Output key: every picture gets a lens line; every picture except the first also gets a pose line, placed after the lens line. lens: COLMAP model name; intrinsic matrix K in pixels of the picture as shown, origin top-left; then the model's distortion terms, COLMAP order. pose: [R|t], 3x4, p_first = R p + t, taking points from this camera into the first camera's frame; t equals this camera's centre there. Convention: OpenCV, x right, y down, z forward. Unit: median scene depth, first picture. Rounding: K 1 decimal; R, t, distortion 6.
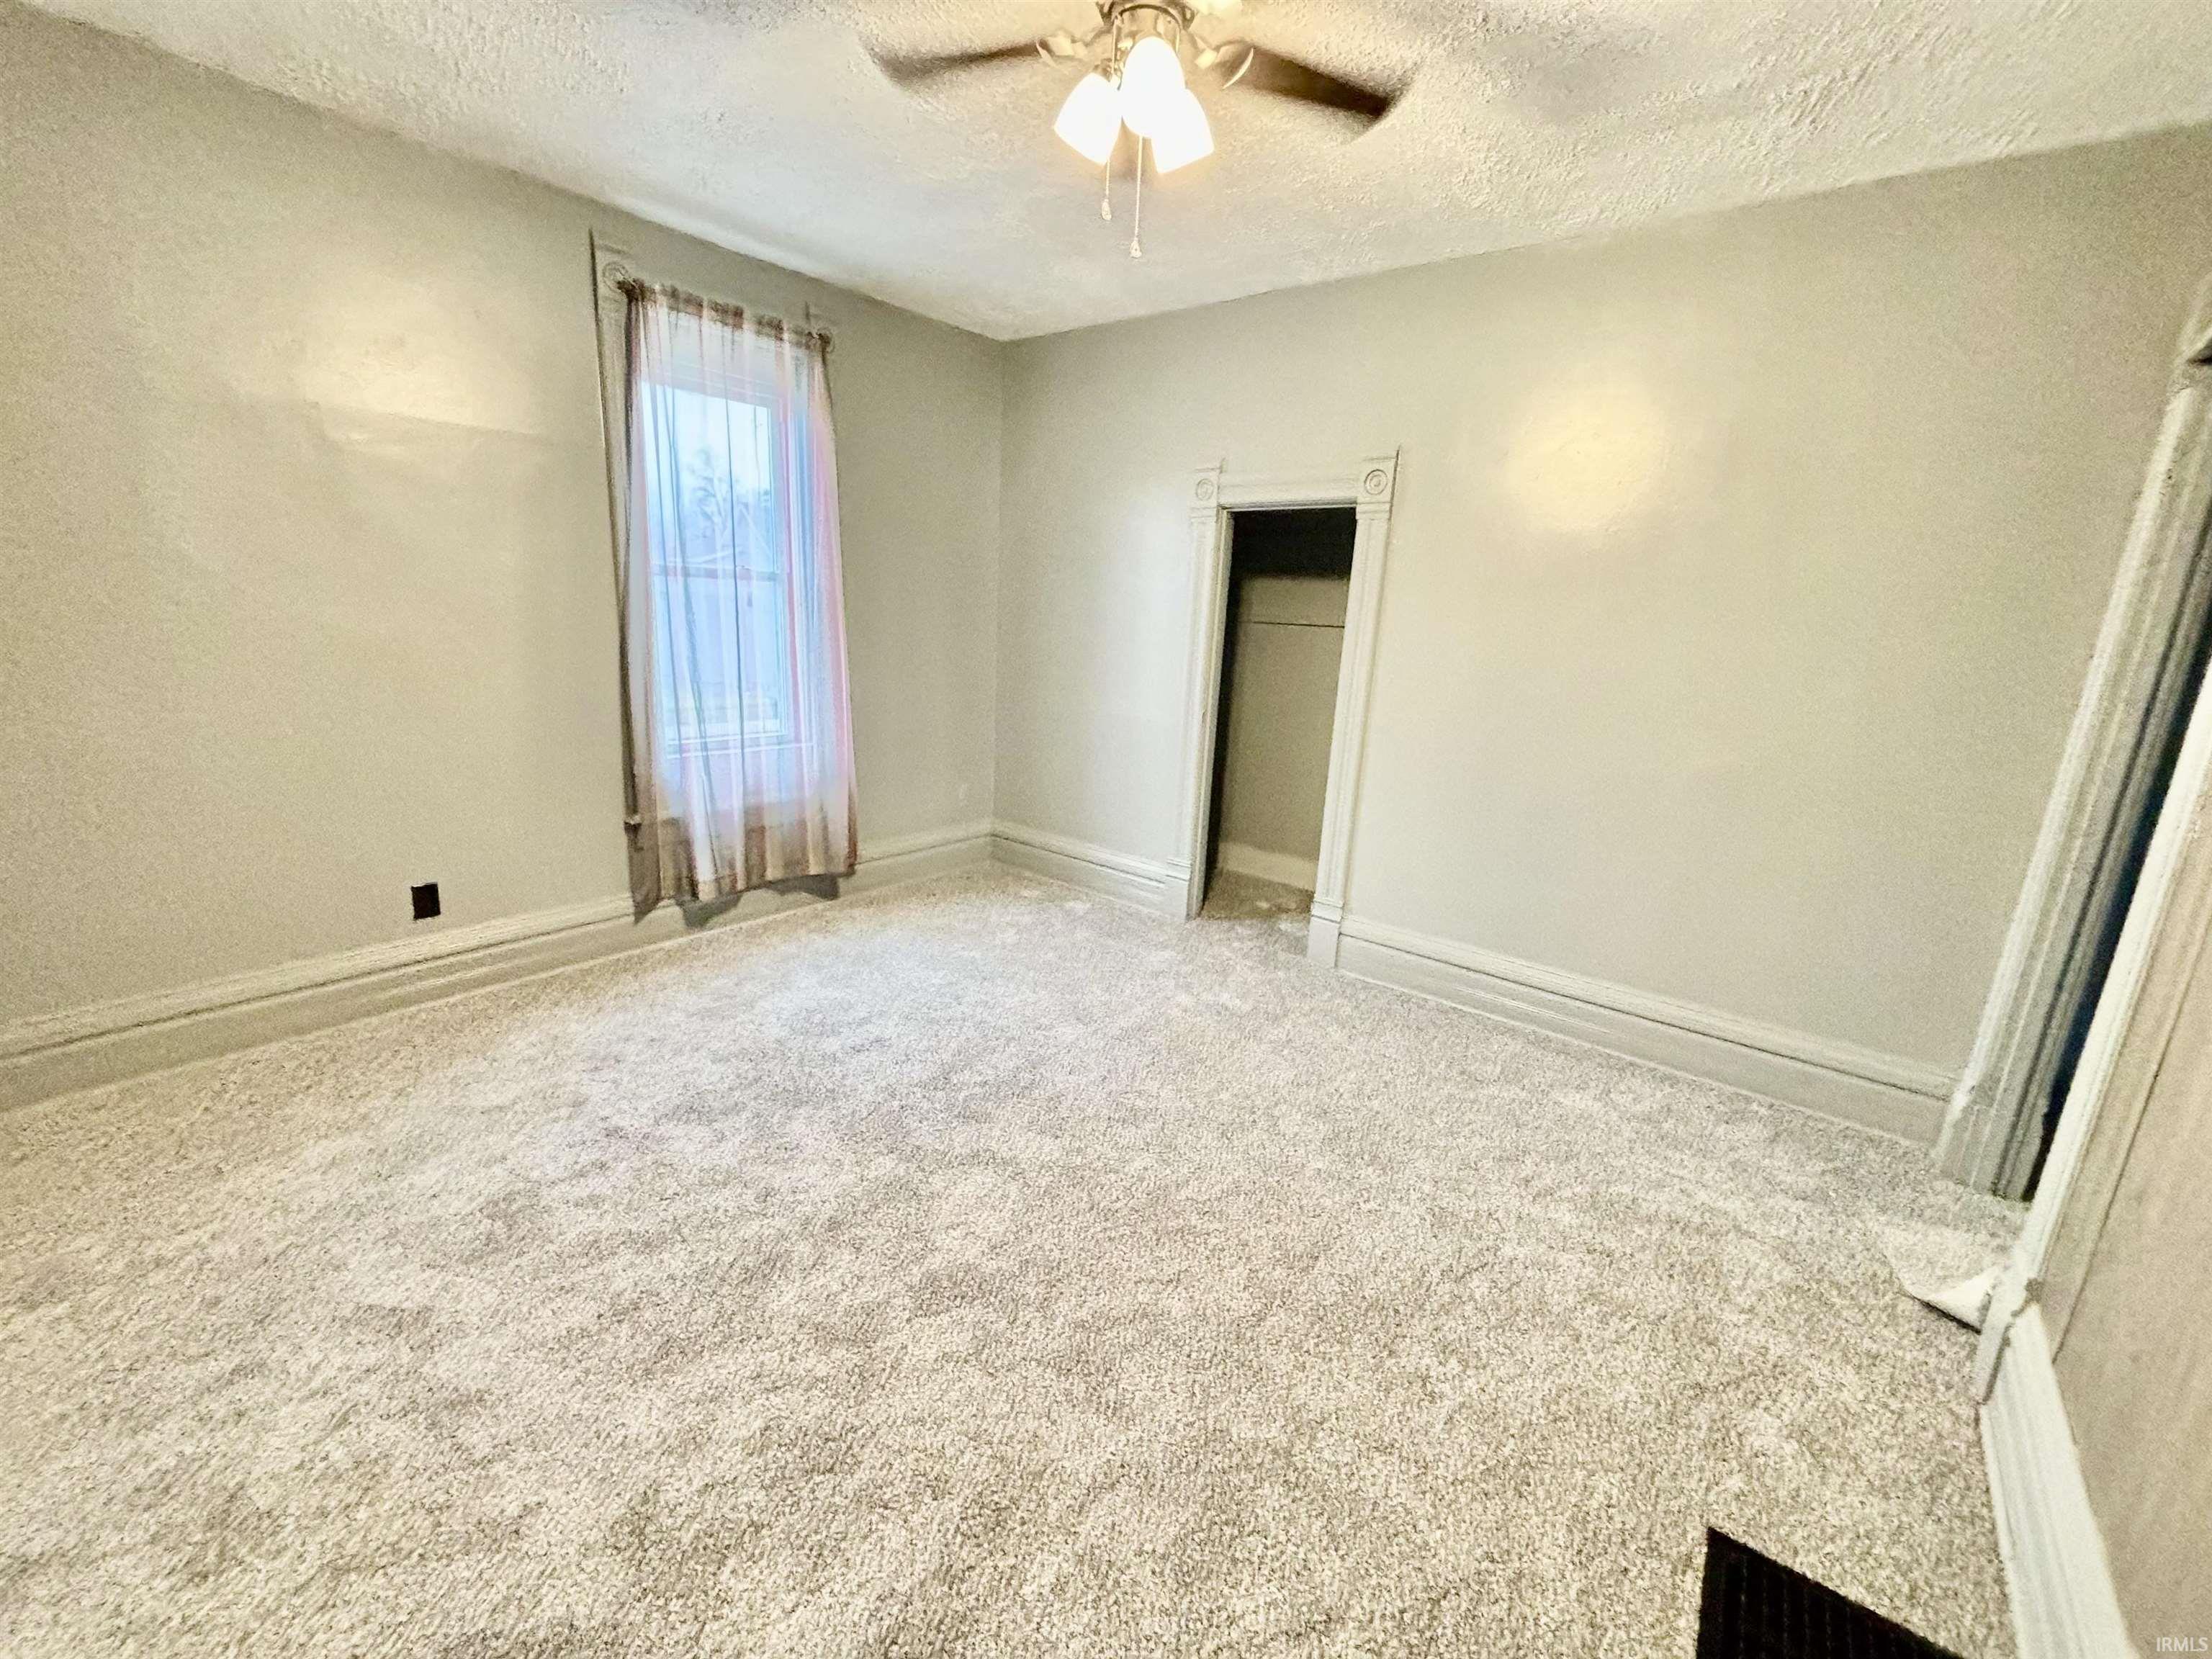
lens RADIAL K [[891.7, 0, 1108.0], [0, 891.7, 820.9], [0, 0, 1]] dist [0.004169, -0.000618]
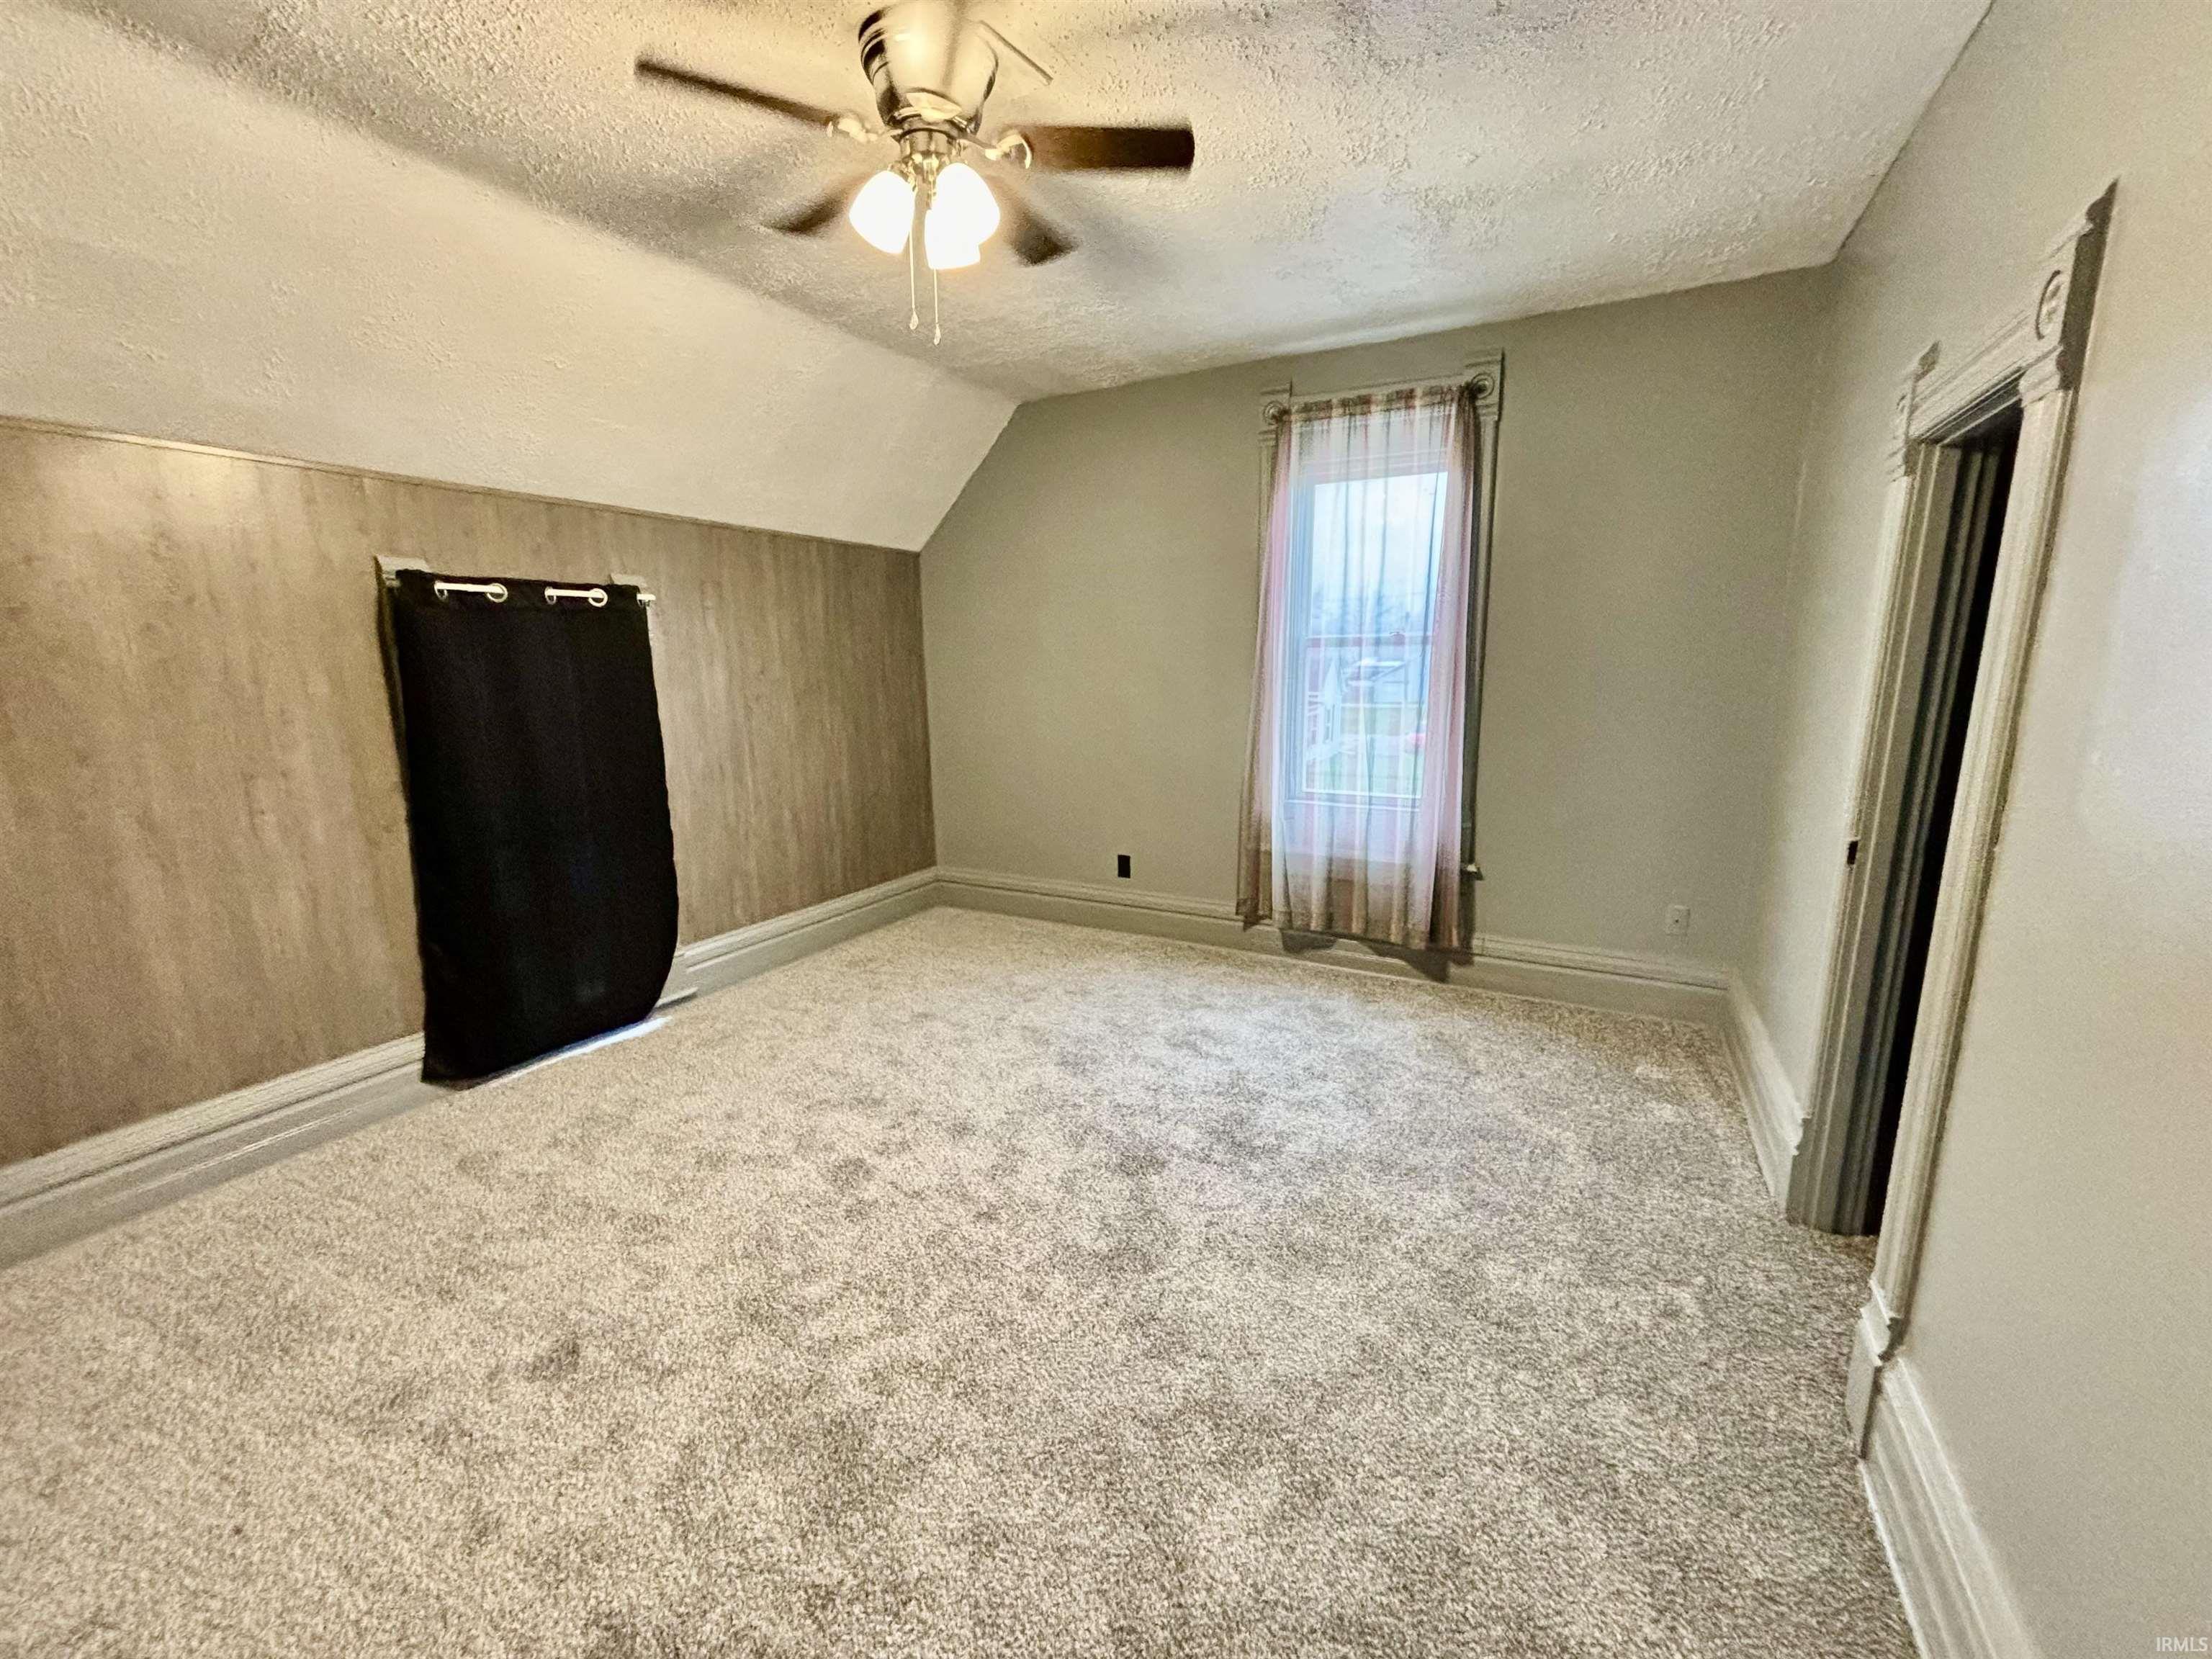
lens RADIAL K [[891.7, 0, 1108.8], [0, 891.7, 828.5], [0, 0, 1]] dist [0.004169, -0.000618]
pose [[0.199578, 0.144790, -0.969126, 0.638215], [-0.214789, 0.971434, 0.100902, -0.110130], [0.956051, 0.188020, 0.224976, 0.559391]]
